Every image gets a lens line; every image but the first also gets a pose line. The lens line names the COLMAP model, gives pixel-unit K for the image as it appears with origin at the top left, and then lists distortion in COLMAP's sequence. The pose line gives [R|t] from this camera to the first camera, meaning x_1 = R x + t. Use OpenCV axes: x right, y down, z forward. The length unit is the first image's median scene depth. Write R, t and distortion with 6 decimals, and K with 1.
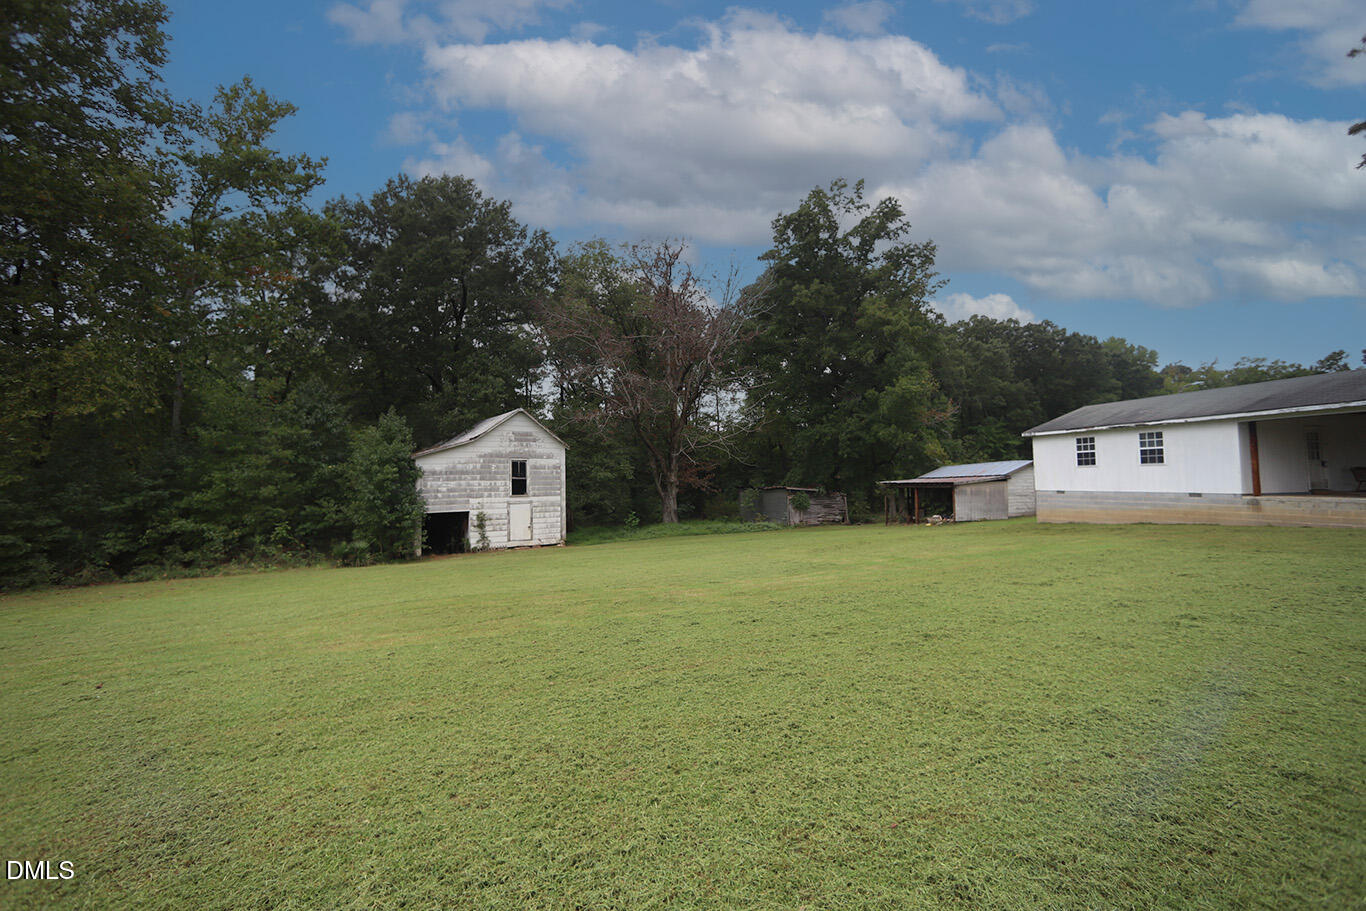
lens RADIAL K [[546.7, 0, 678.8], [0, 546.7, 450.7], [0, 0, 1]] dist [-0.074008, 0.036091]
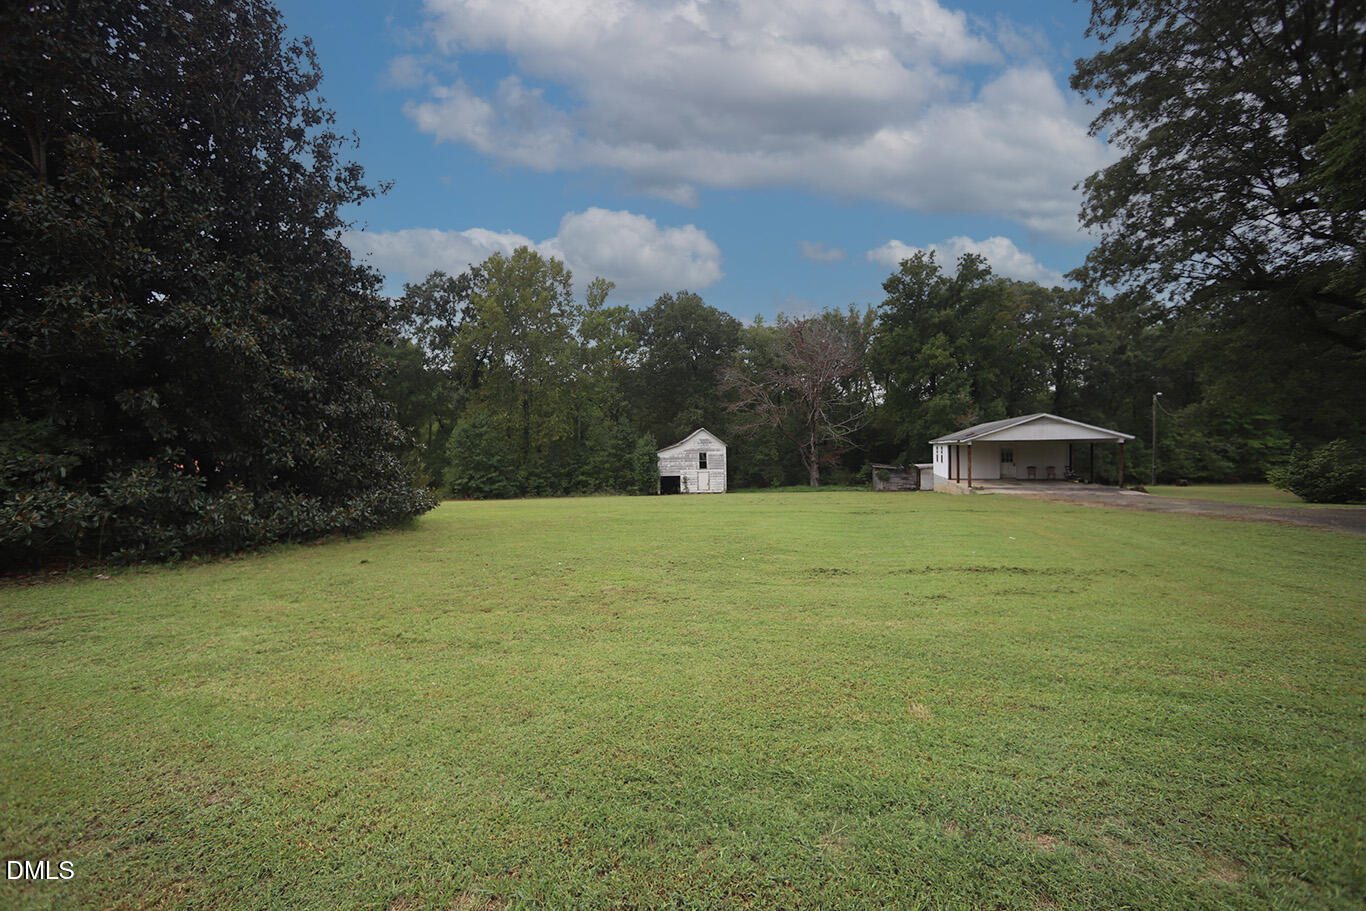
lens RADIAL K [[546.7, 0, 678.8], [0, 546.7, 450.7], [0, 0, 1]] dist [-0.074008, 0.036091]
pose [[0.830323, 0.005233, -0.557258, 0.864130], [0.032413, 0.997810, 0.057666, -0.121144], [0.556339, -0.065944, 0.828335, -0.868099]]
